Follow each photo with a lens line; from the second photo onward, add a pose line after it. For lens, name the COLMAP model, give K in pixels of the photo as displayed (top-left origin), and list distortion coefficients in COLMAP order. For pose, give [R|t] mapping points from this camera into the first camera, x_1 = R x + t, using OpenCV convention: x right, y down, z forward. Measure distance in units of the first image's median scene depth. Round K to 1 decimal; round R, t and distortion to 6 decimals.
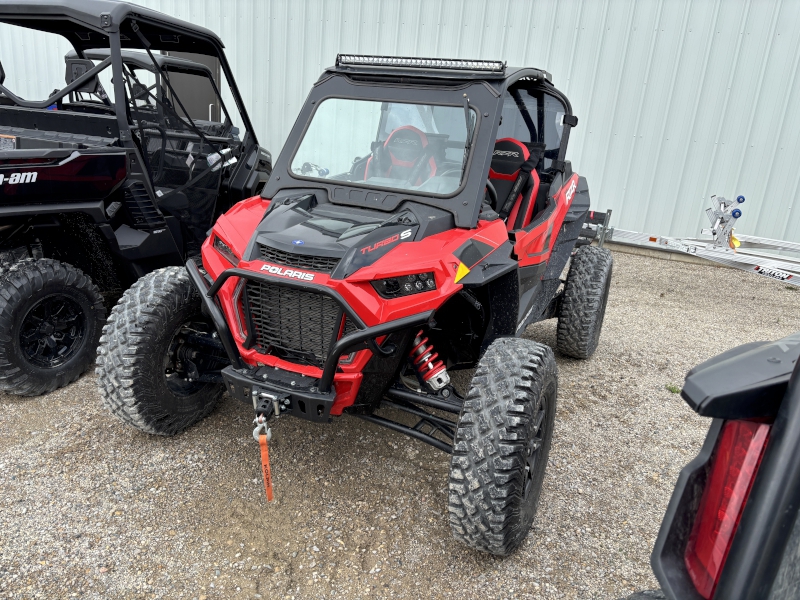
lens RADIAL K [[603.9, 0, 400.0], [0, 603.9, 300.0], [0, 0, 1]] dist [0.001151, -0.030818]
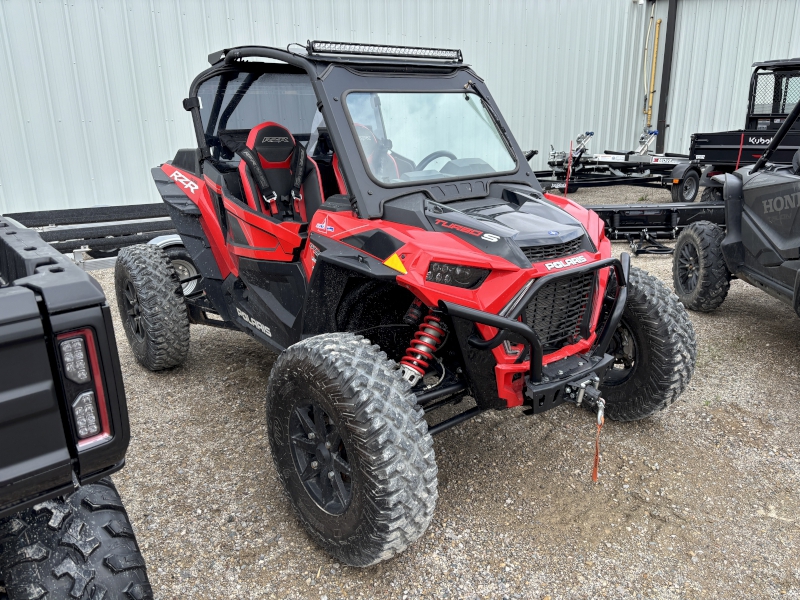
lens RADIAL K [[603.9, 0, 400.0], [0, 603.9, 300.0], [0, 0, 1]] dist [0.001151, -0.030818]
pose [[0.436582, -0.352736, 0.827631, -0.915234], [0.316697, 0.921307, 0.225600, -0.239426], [-0.842080, 0.163616, 0.513936, 0.556593]]
